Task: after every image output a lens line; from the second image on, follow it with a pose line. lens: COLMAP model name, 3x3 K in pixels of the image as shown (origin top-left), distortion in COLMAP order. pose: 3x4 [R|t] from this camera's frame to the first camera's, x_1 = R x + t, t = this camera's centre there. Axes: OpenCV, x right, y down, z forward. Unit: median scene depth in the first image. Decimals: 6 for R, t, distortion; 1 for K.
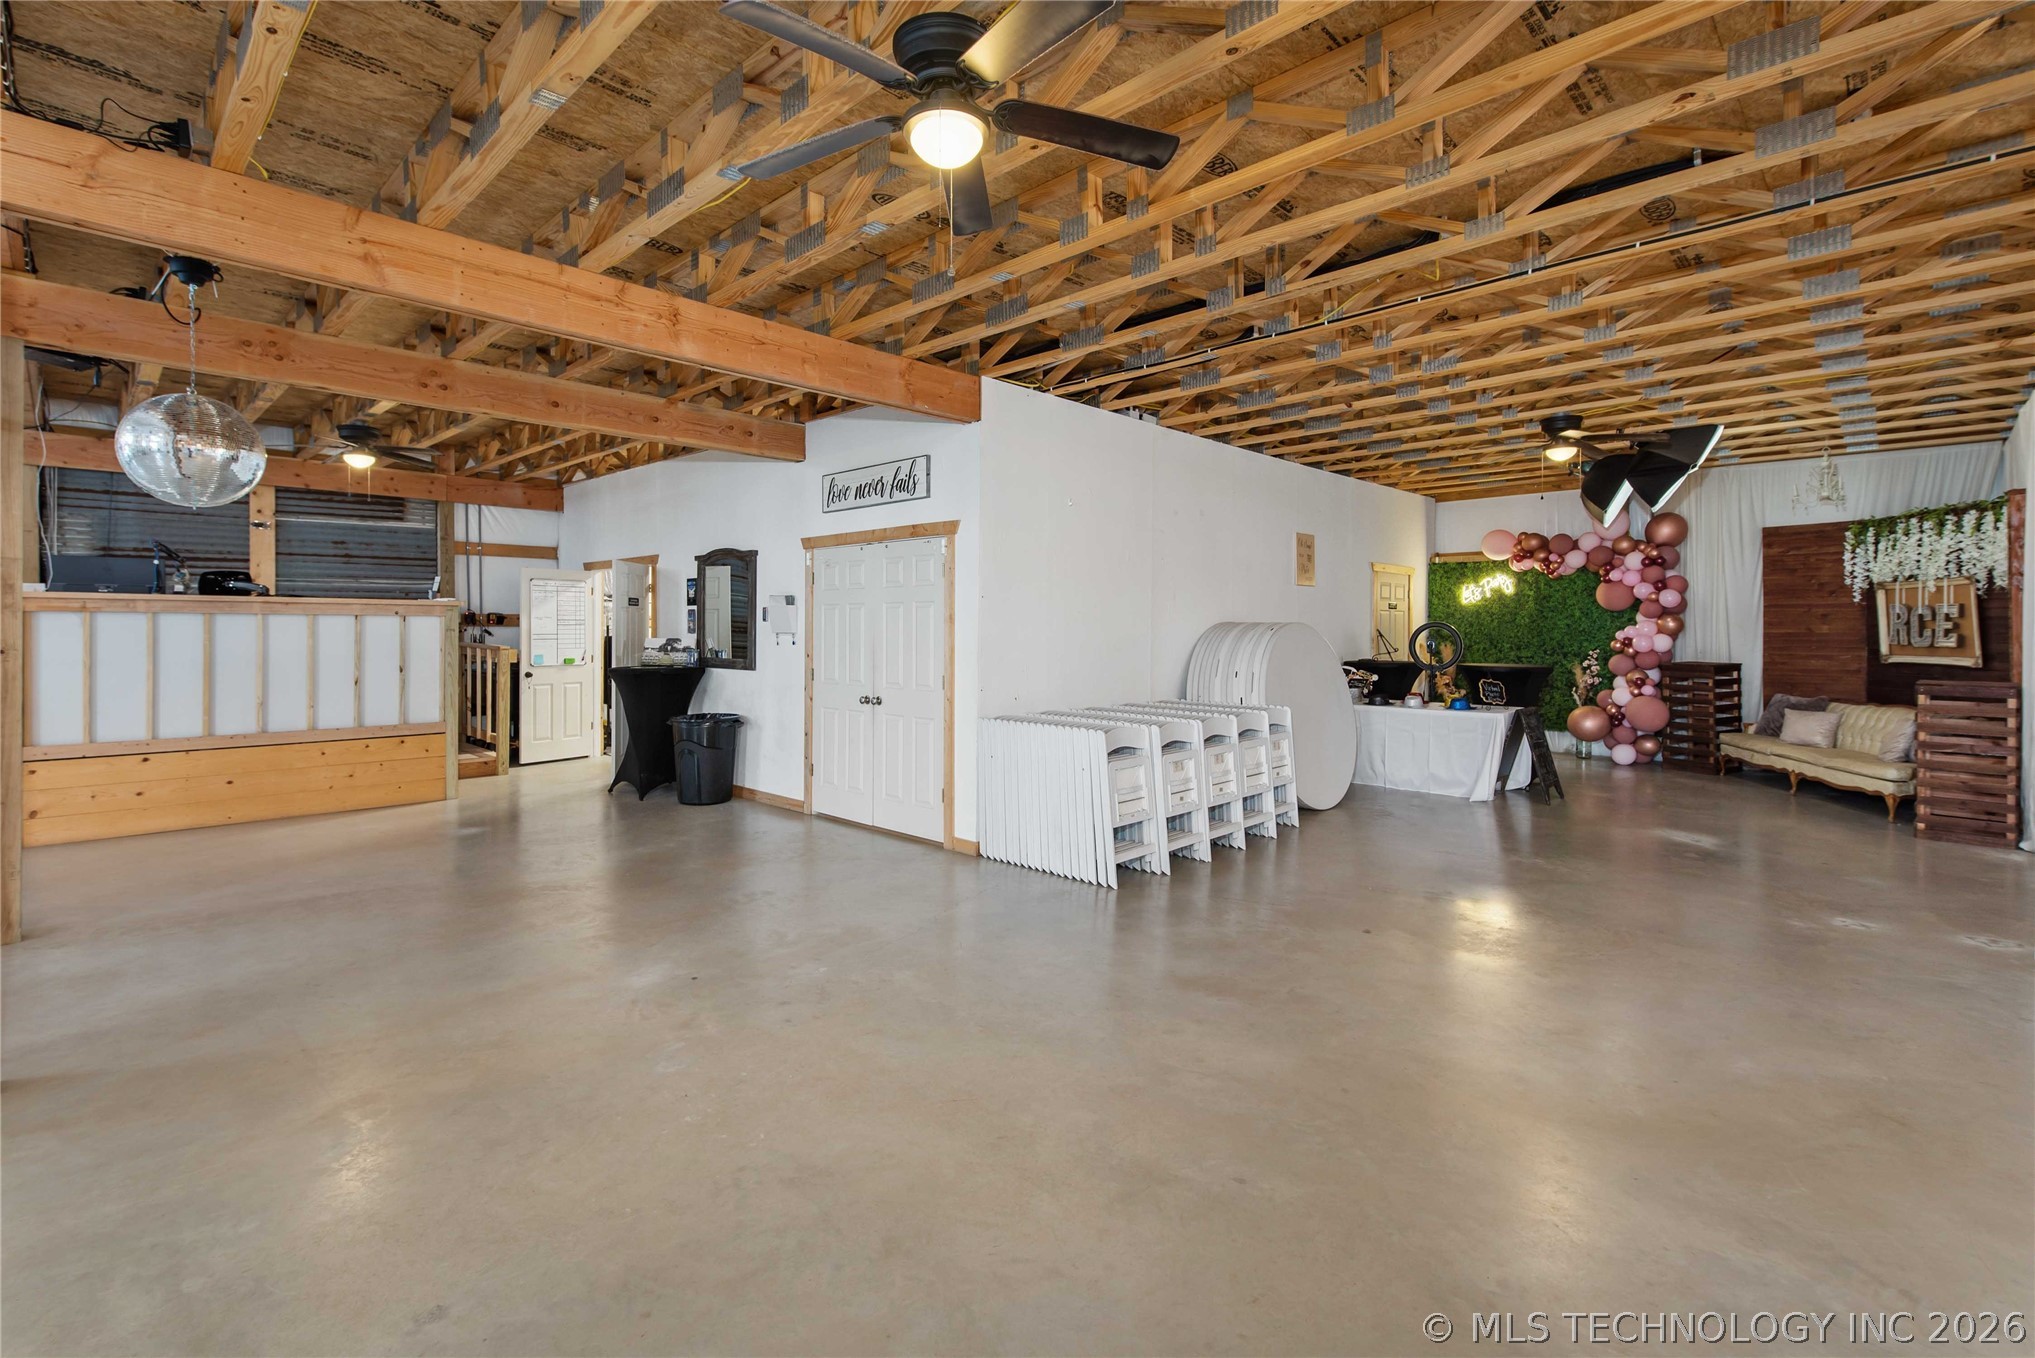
lens RADIAL K [[926.9, 0, 1021.0], [0, 926.9, 635.8], [0, 0, 1]] dist [0.012744, -0.000539]
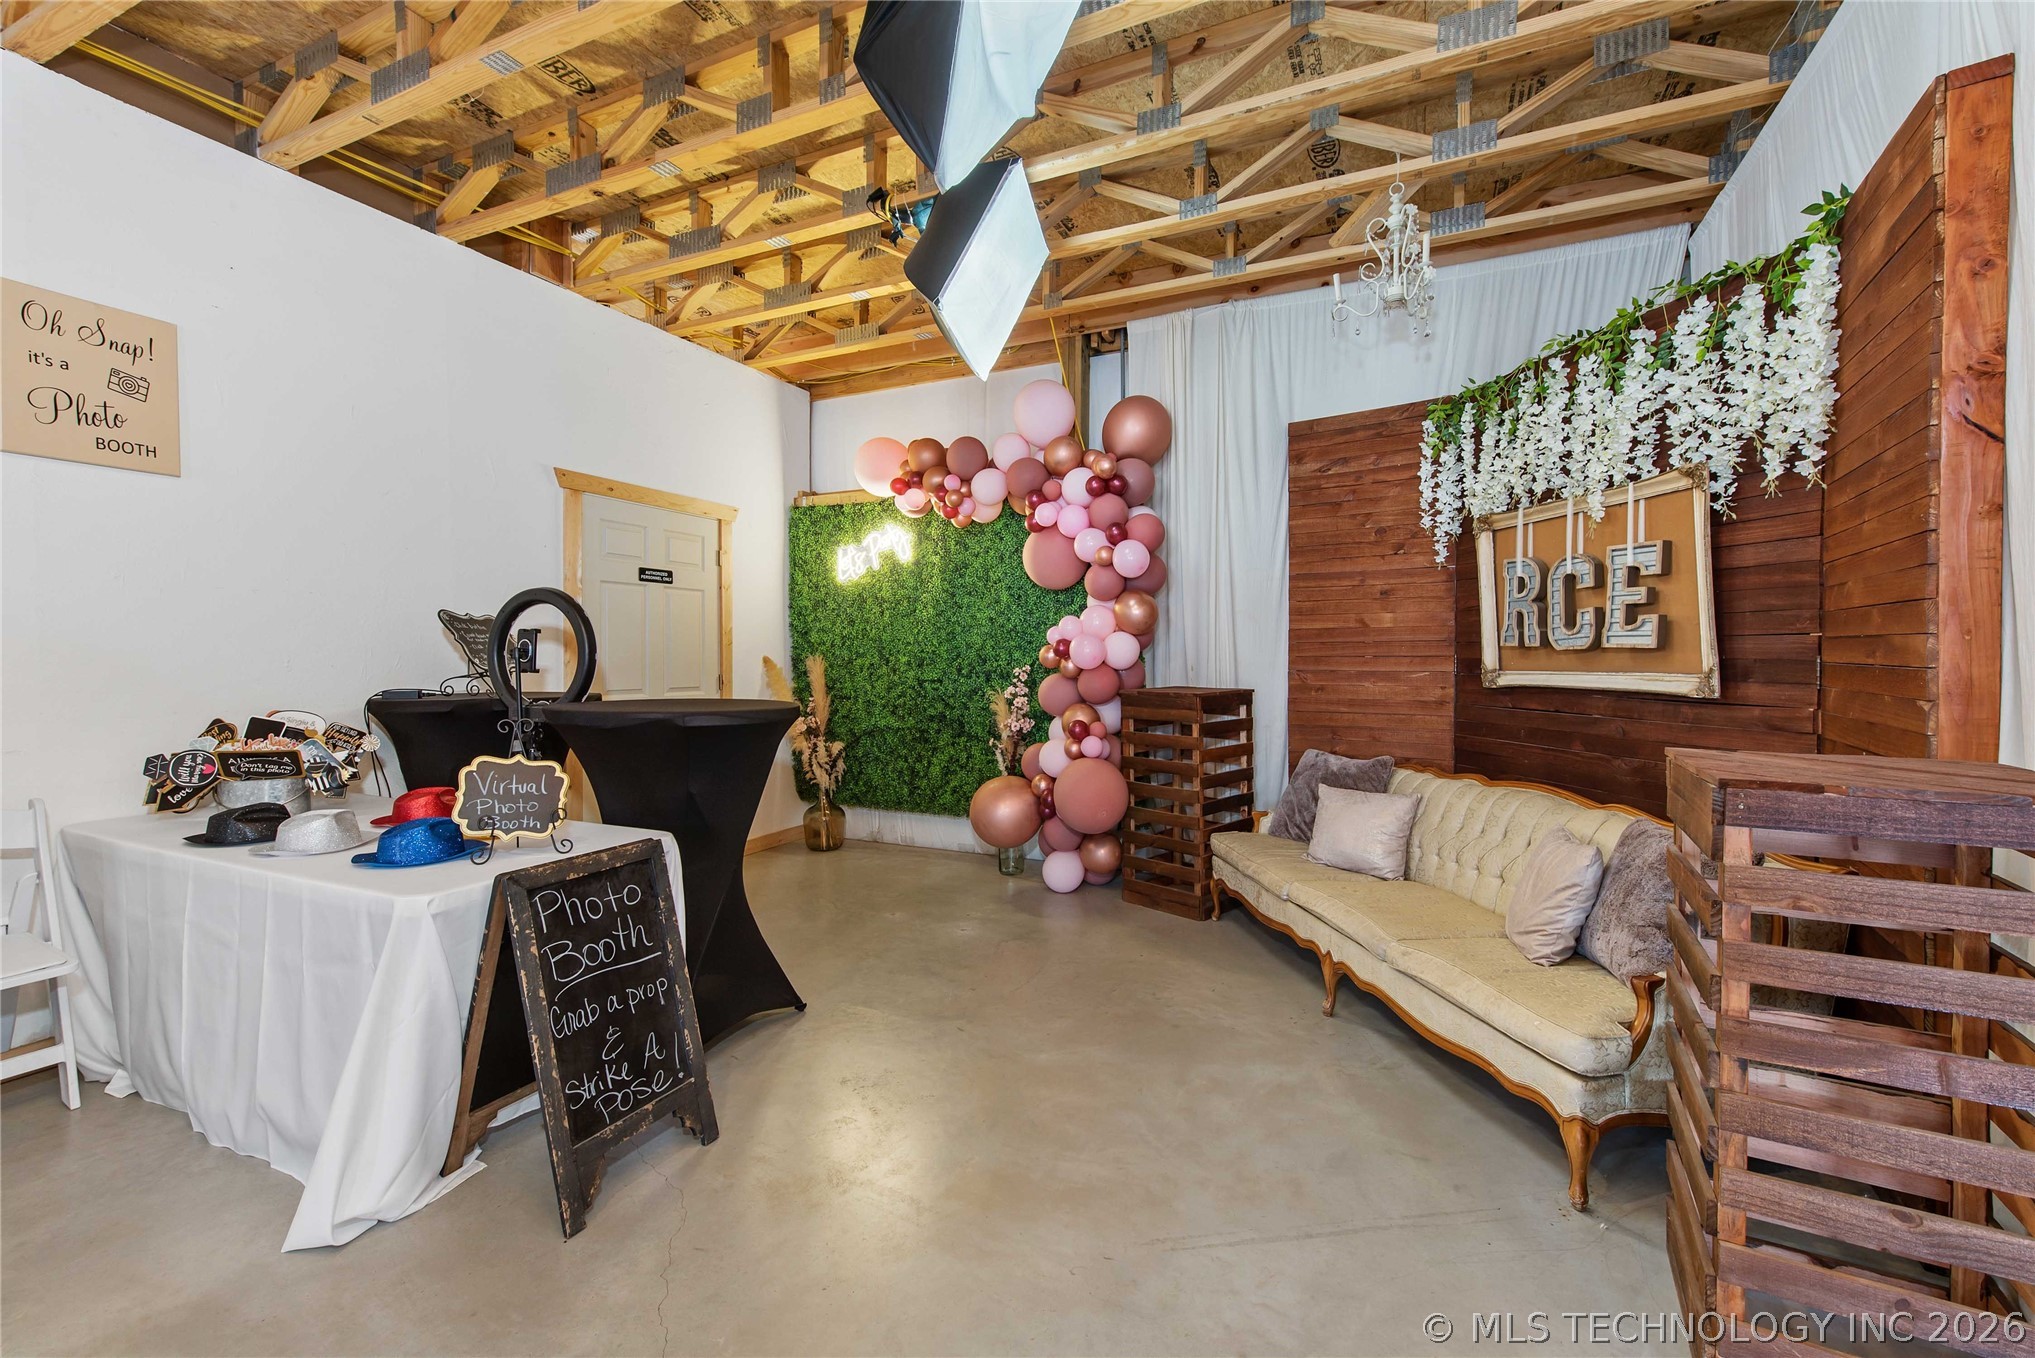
lens RADIAL K [[864.4, 0, 1017.5], [0, 864.4, 679.0], [0, 0, 1]] dist [0.001794, 0.000227]
pose [[0.946756, -0.006376, 0.321890, 0.511898], [0.000582, 0.999836, 0.018093, 0.015553], [-0.321953, -0.016942, 0.946604, 0.611588]]
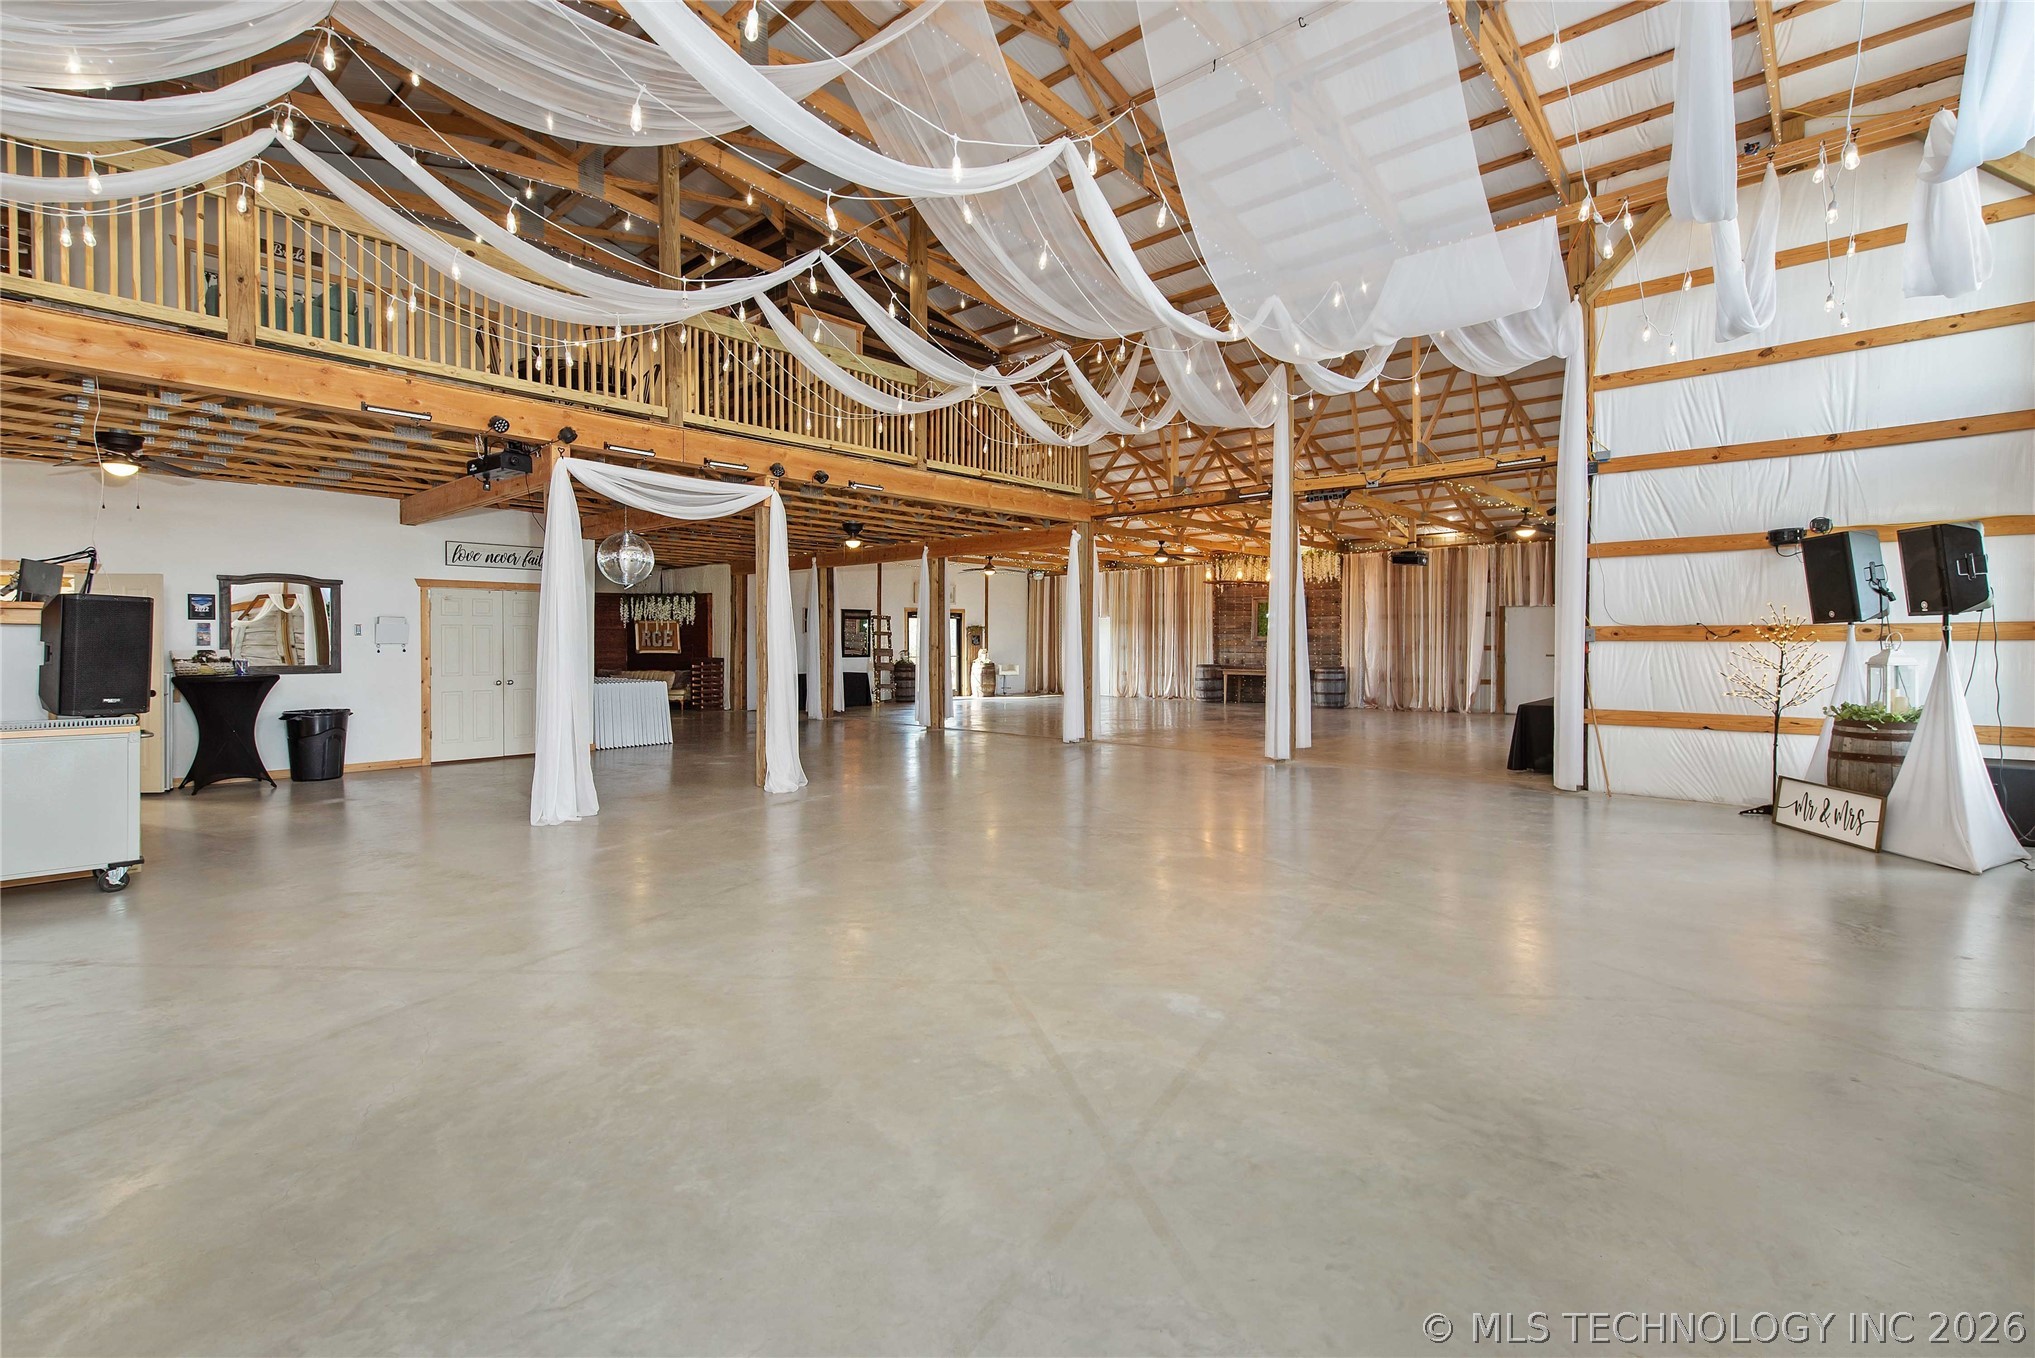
lens RADIAL K [[913.2, 0, 1020.8], [0, 913.2, 649.9], [0, 0, 1]] dist [0.001318, -0.000326]
pose [[-0.030119, -0.013074, 0.999461, -1.364689], [0.005515, 0.999897, 0.013246, -0.005594], [-0.999531, 0.005911, -0.030044, 0.071693]]
